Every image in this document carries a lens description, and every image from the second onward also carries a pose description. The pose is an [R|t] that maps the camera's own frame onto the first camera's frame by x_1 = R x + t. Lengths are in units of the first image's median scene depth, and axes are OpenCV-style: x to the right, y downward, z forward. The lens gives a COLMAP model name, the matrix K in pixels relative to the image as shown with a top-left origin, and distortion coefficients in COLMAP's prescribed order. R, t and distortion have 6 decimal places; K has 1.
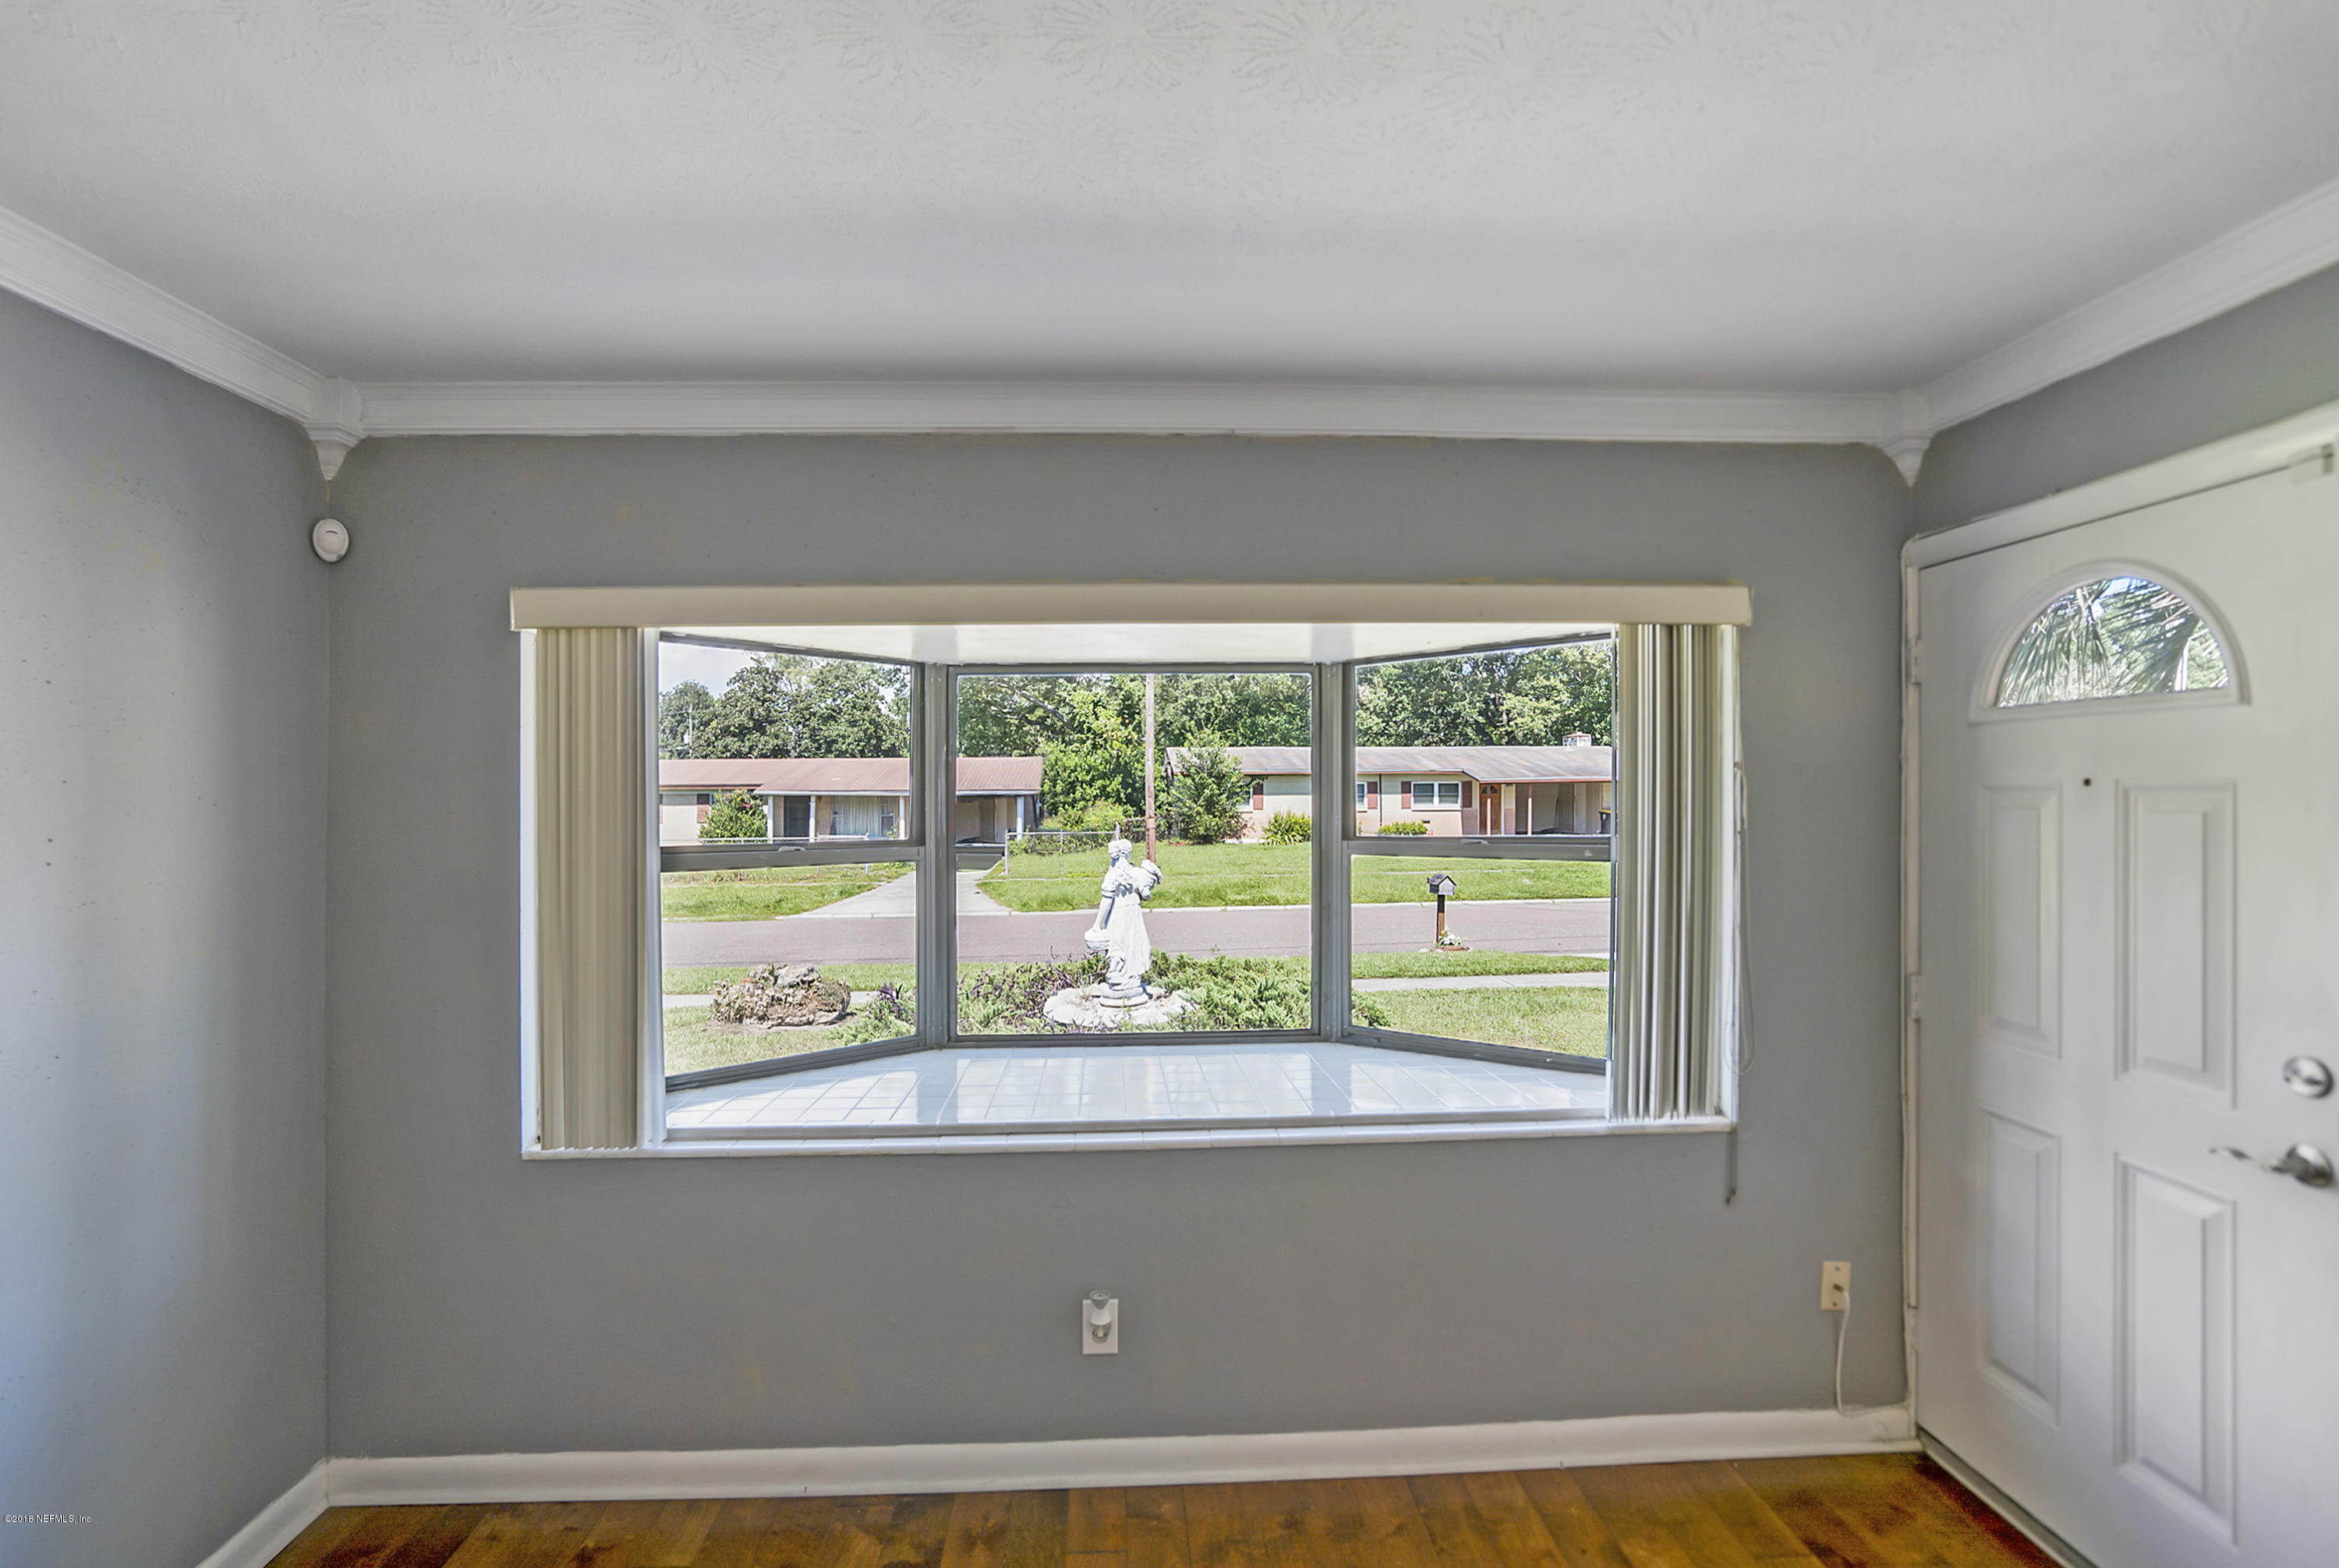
lens RADIAL K [[1108.7, 0, 1182.6], [0, 1108.7, 778.0], [0, 0, 1]] dist [-0.010737, -0.000219]
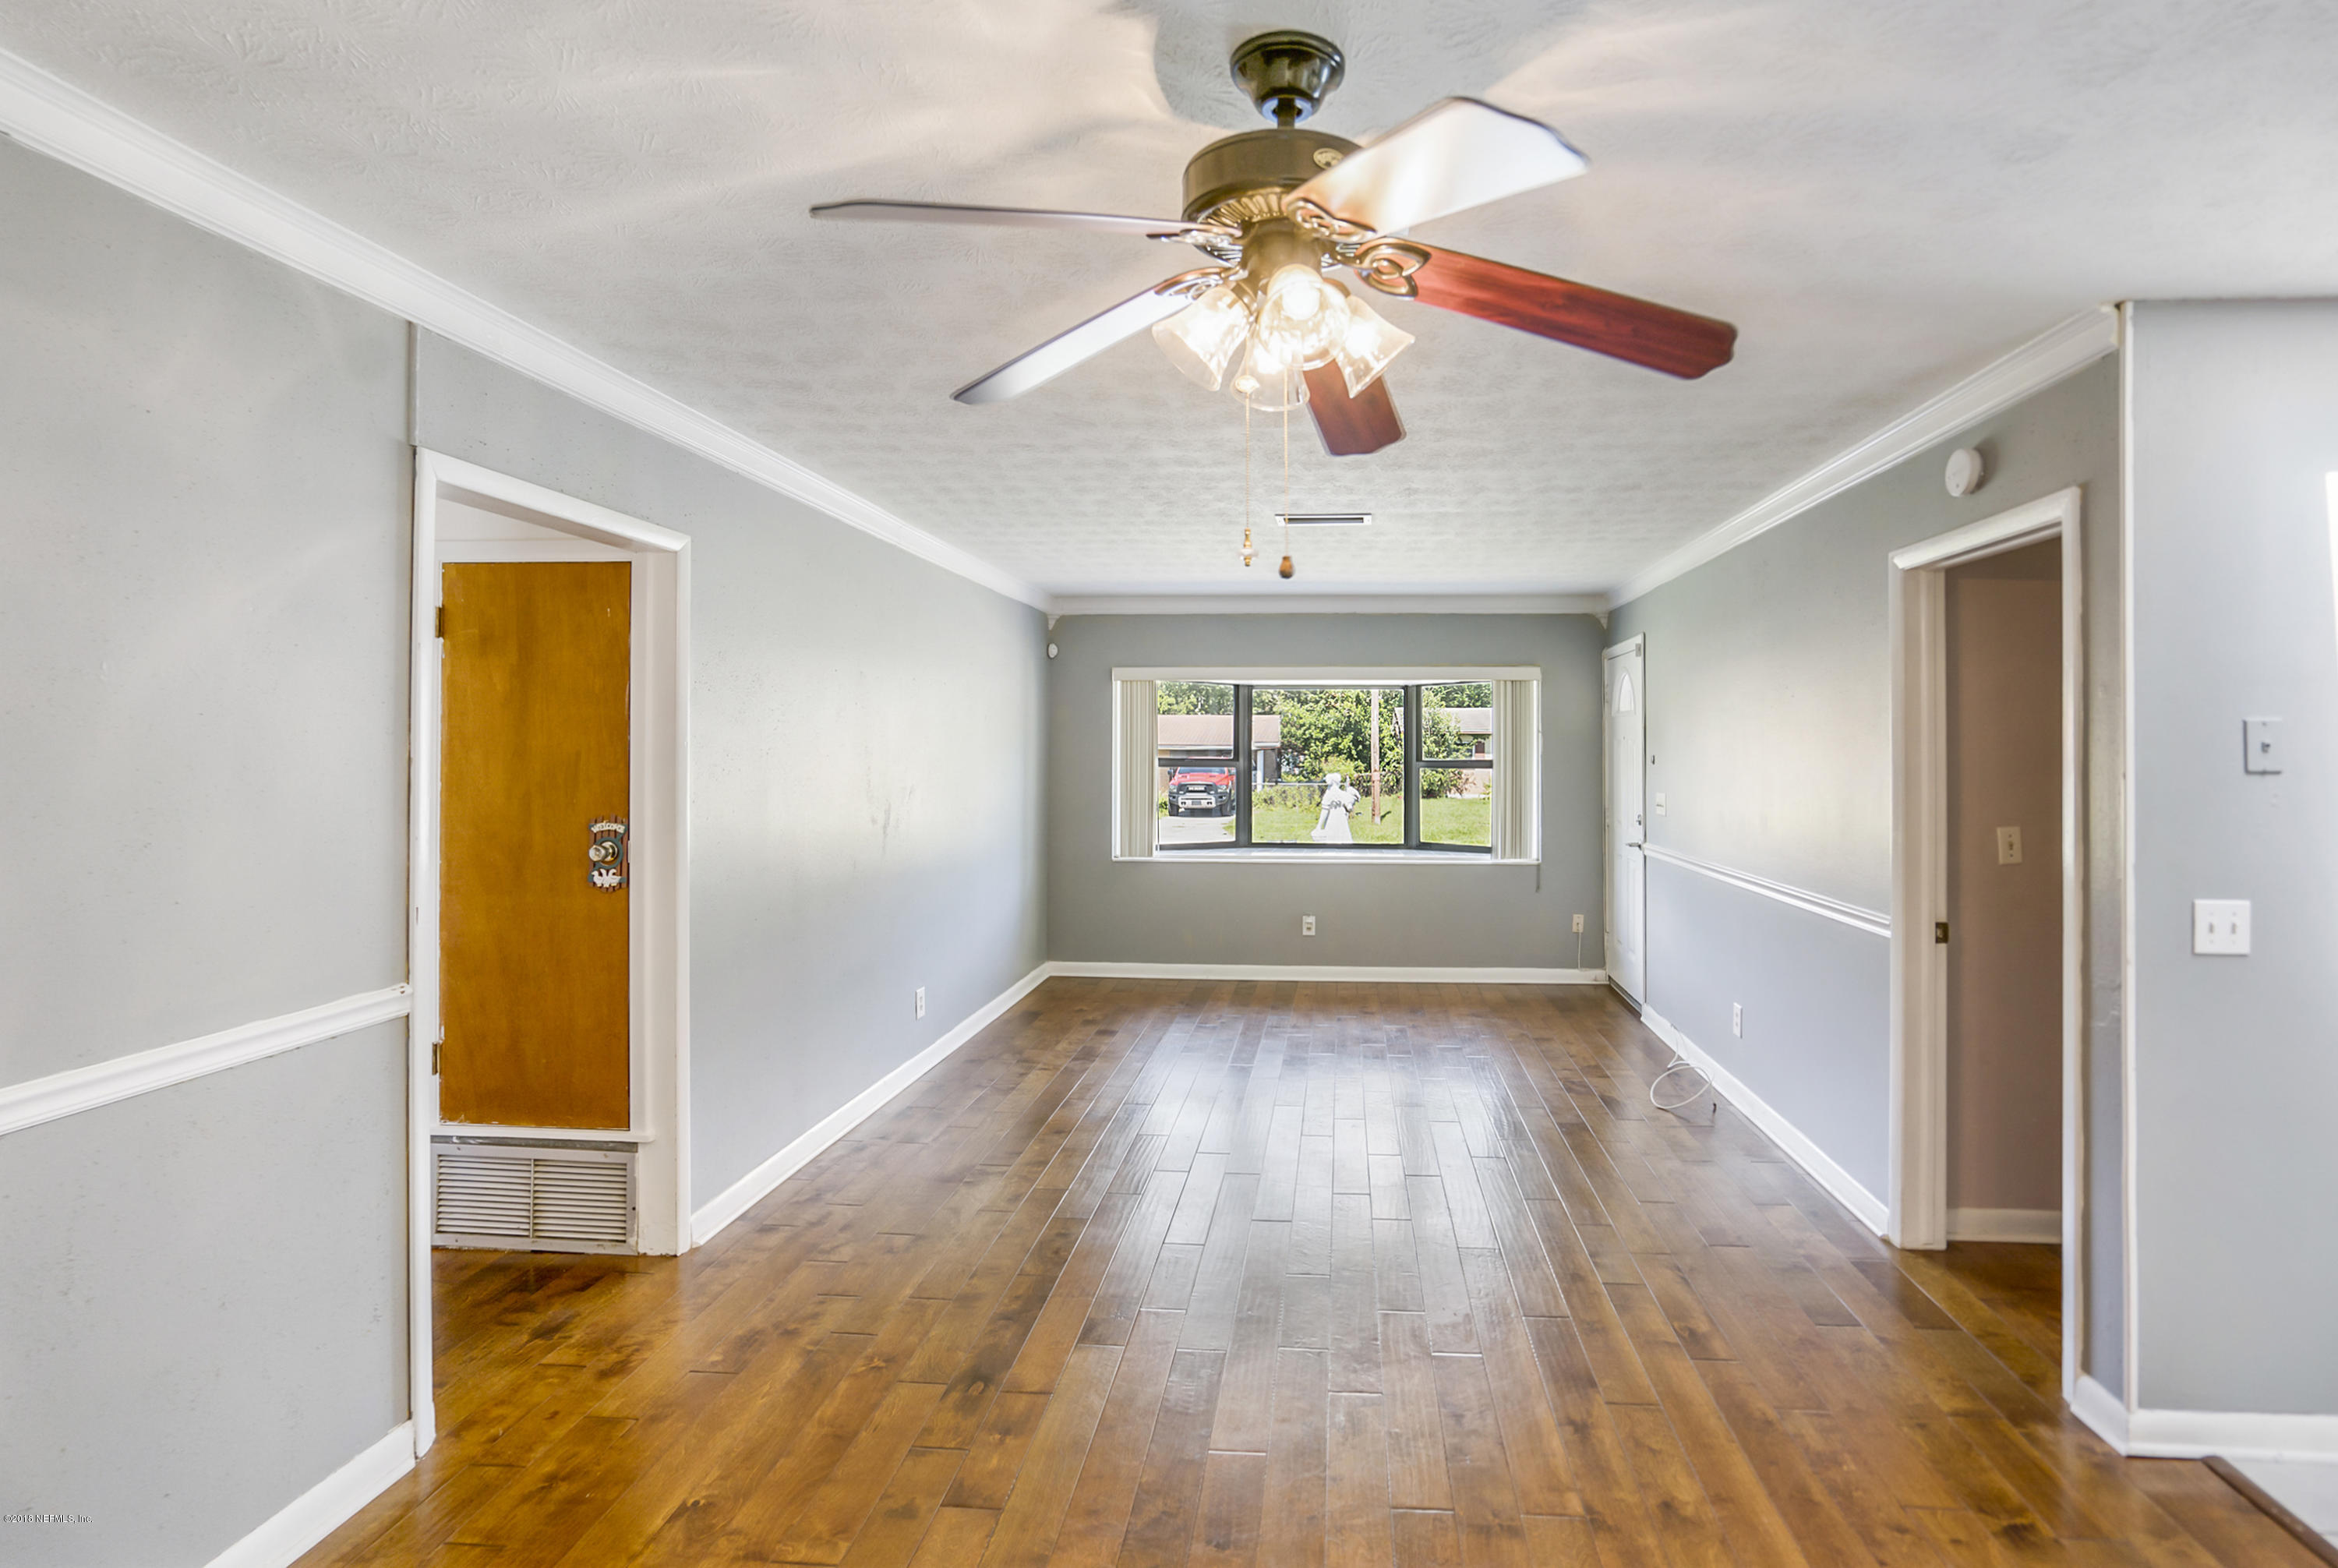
lens RADIAL K [[1174.5, 0, 1264.0], [0, 1174.5, 739.9], [0, 0, 1]] dist [-0.008527, 0.009356]
pose [[0.990649, 0.009372, -0.136115, 0.017518], [-0.008960, 0.999953, 0.003641, 0.000585], [0.136143, -0.002387, 0.990686, -0.161437]]
